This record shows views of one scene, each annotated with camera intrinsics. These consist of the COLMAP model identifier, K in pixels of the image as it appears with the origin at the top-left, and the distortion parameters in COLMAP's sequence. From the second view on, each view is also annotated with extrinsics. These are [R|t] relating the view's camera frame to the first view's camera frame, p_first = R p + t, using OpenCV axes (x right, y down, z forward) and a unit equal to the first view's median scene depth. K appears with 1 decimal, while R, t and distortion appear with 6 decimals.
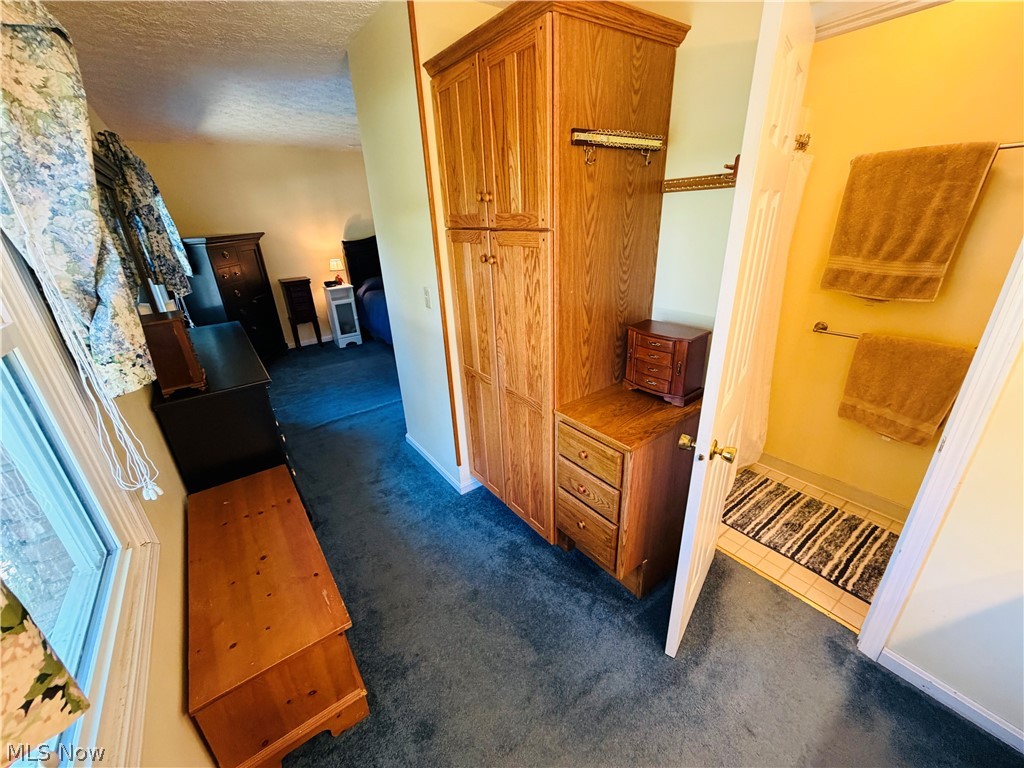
lens RADIAL K [[410.3, 0, 510.6], [0, 410.3, 385.5], [0, 0, 1]] dist [0.001001, 0.000098]
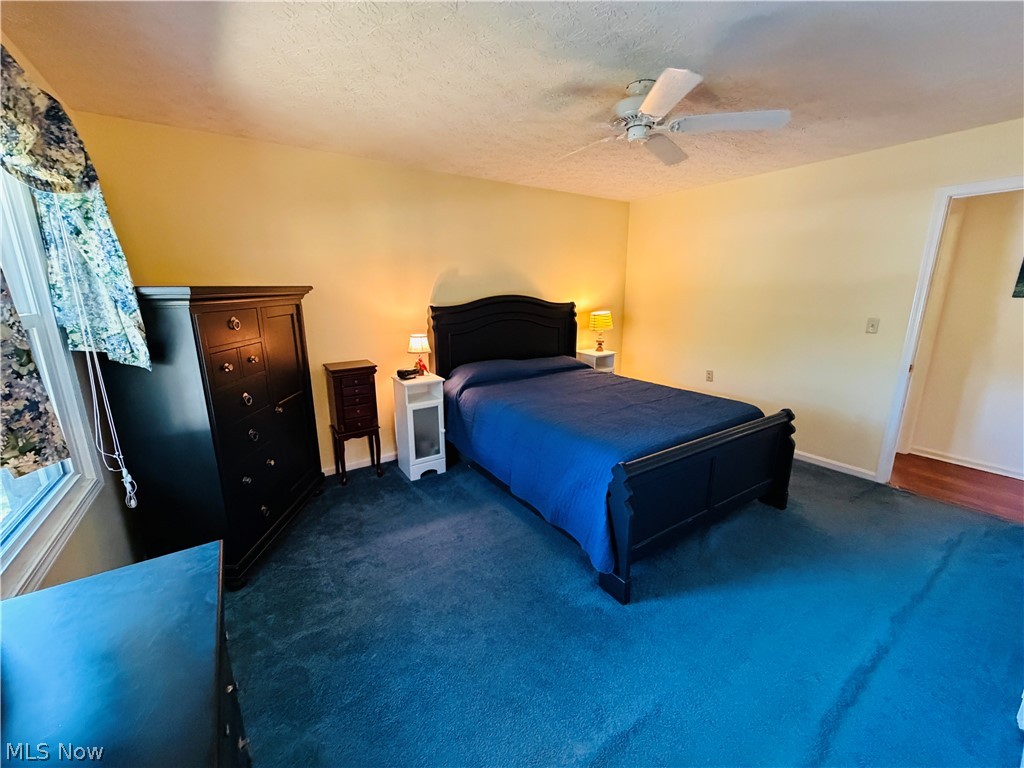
lens RADIAL K [[410.3, 0, 509.1], [0, 410.3, 389.6], [0, 0, 1]] dist [0.001001, 0.000098]
pose [[0.998122, 0.048461, -0.037479, -0.190853], [-0.053621, 0.986945, -0.151870, -0.101579], [0.029630, 0.153594, 0.987690, 0.297781]]
